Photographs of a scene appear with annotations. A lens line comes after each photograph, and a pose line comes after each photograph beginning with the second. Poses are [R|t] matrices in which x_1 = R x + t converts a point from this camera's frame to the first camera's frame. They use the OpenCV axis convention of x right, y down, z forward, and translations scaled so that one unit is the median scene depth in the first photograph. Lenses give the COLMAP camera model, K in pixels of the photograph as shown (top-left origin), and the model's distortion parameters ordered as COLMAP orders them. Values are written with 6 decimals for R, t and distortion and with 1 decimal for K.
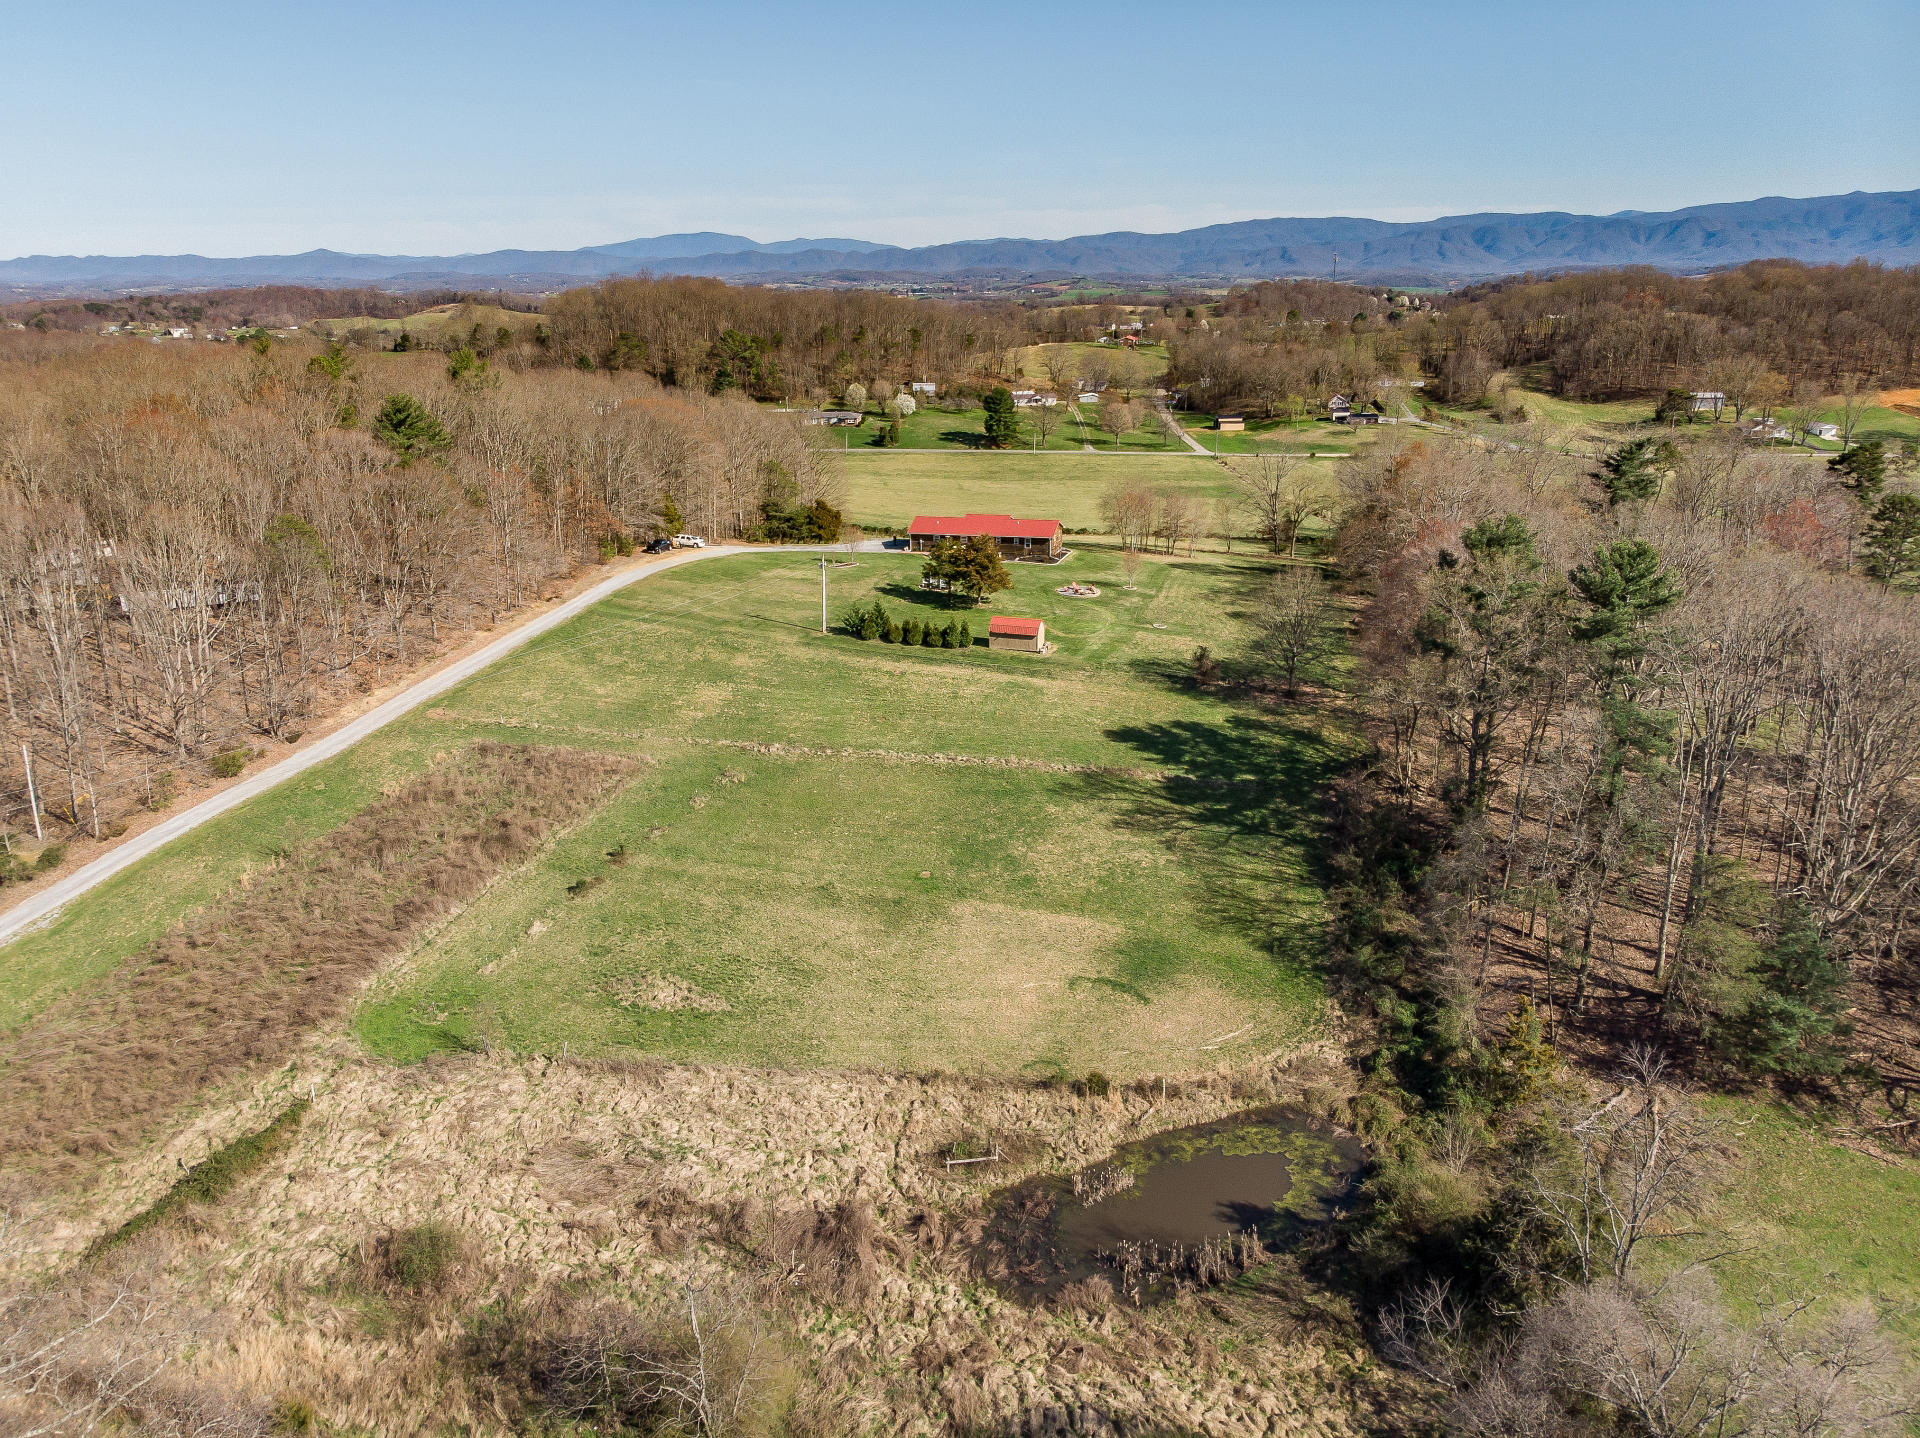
lens RADIAL K [[1434.4, 0, 936.4], [0, 1434.4, 681.4], [0, 0, 1]] dist [0.017826, -0.016536]
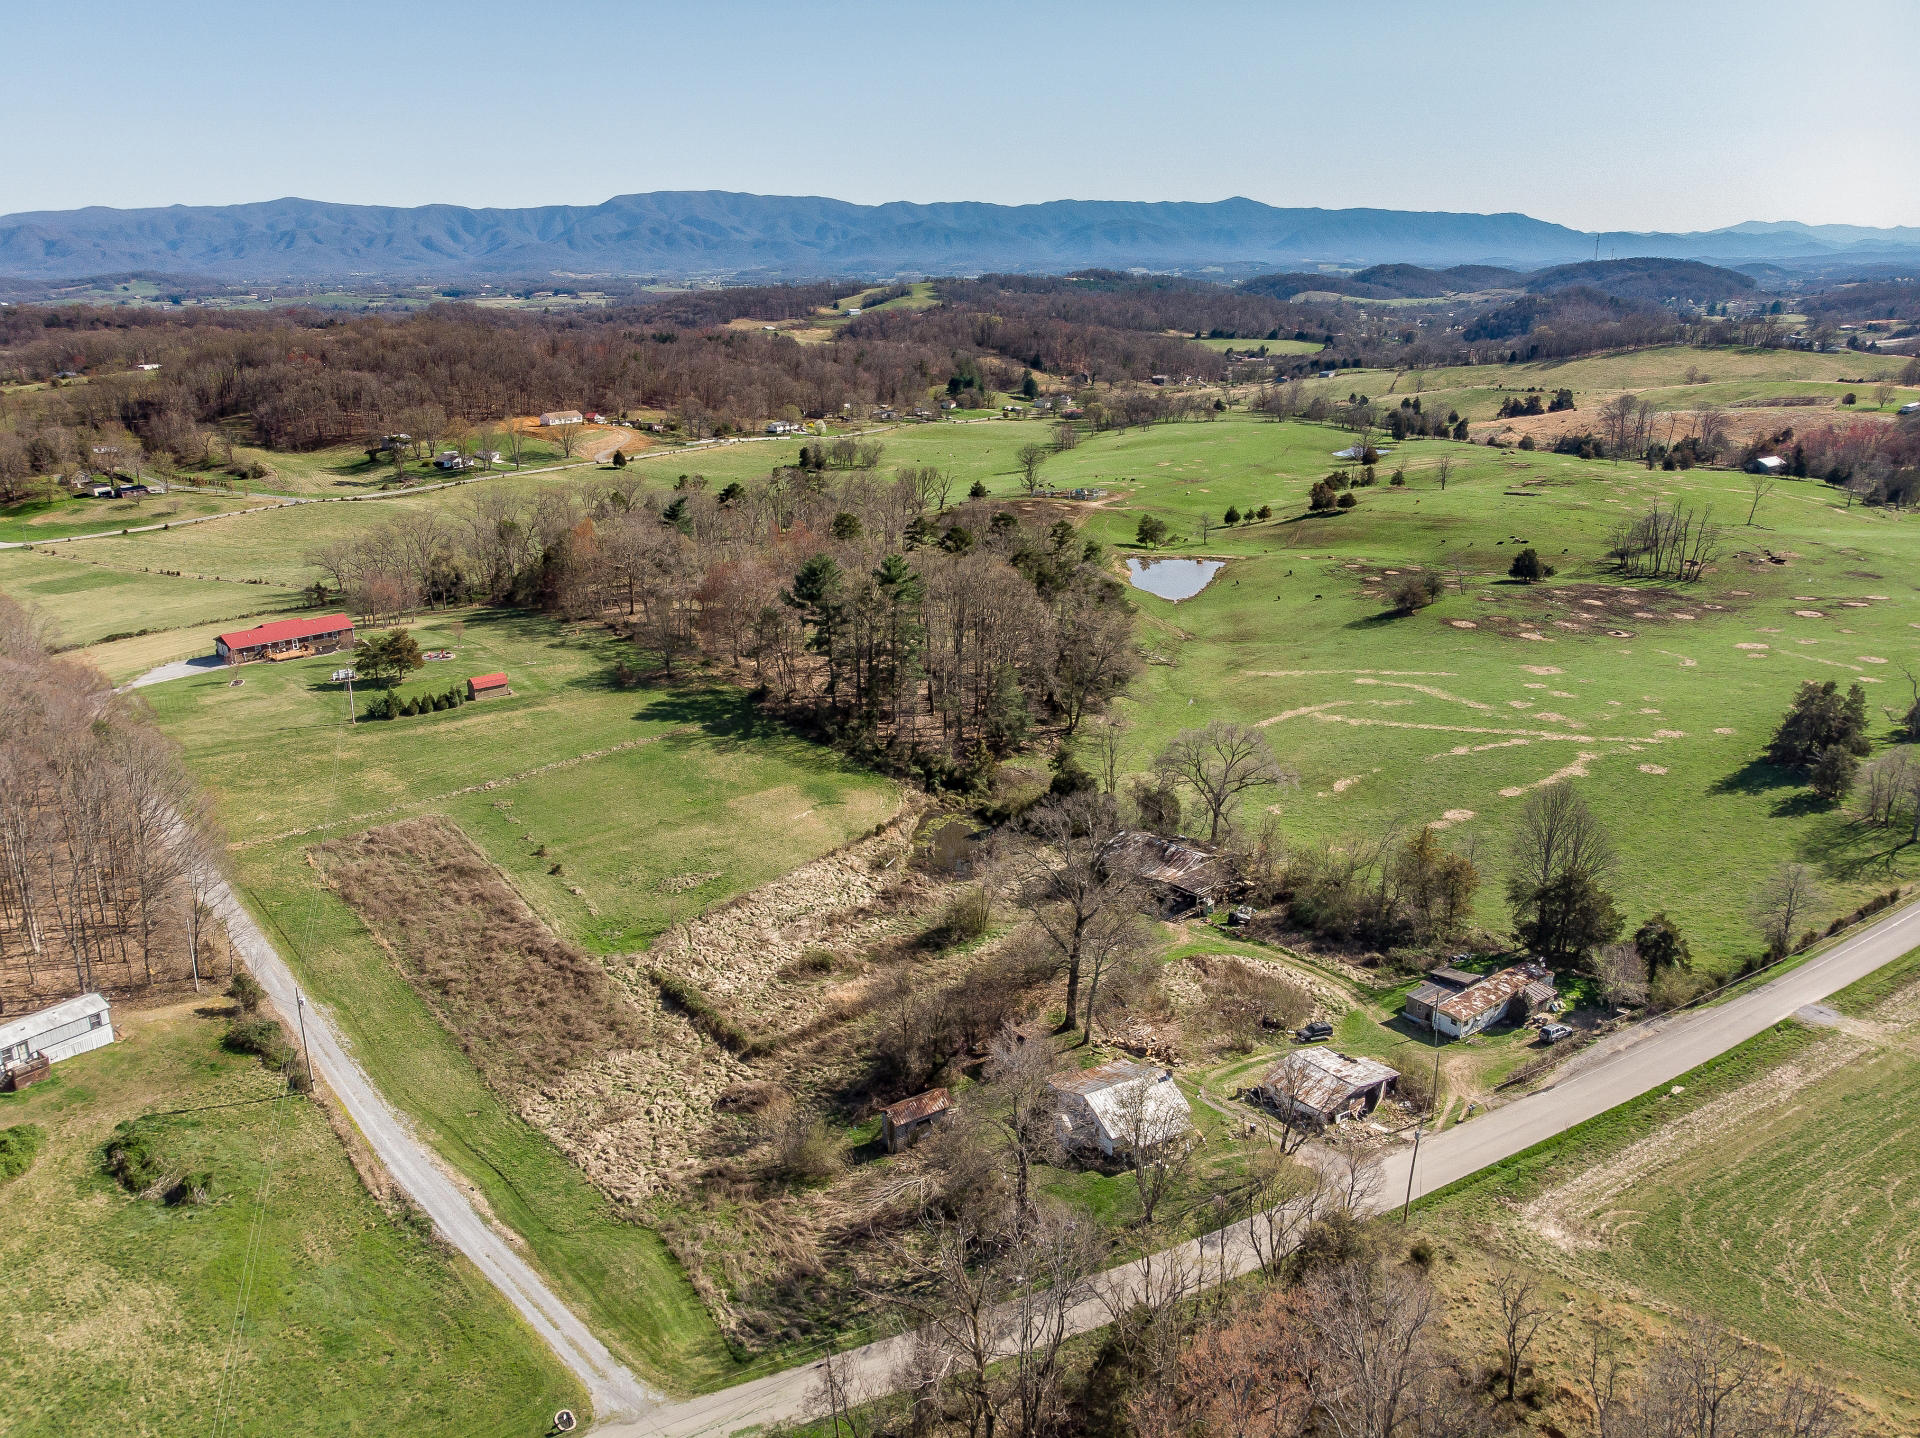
lens RADIAL K [[1434.4, 0, 944.0], [0, 1434.4, 698.7], [0, 0, 1]] dist [0.017826, -0.016536]
pose [[0.529943, -0.245095, 0.811843, -0.286140], [0.240662, 0.961432, 0.133159, -0.033409], [-0.813168, 0.124812, 0.568489, -0.068050]]
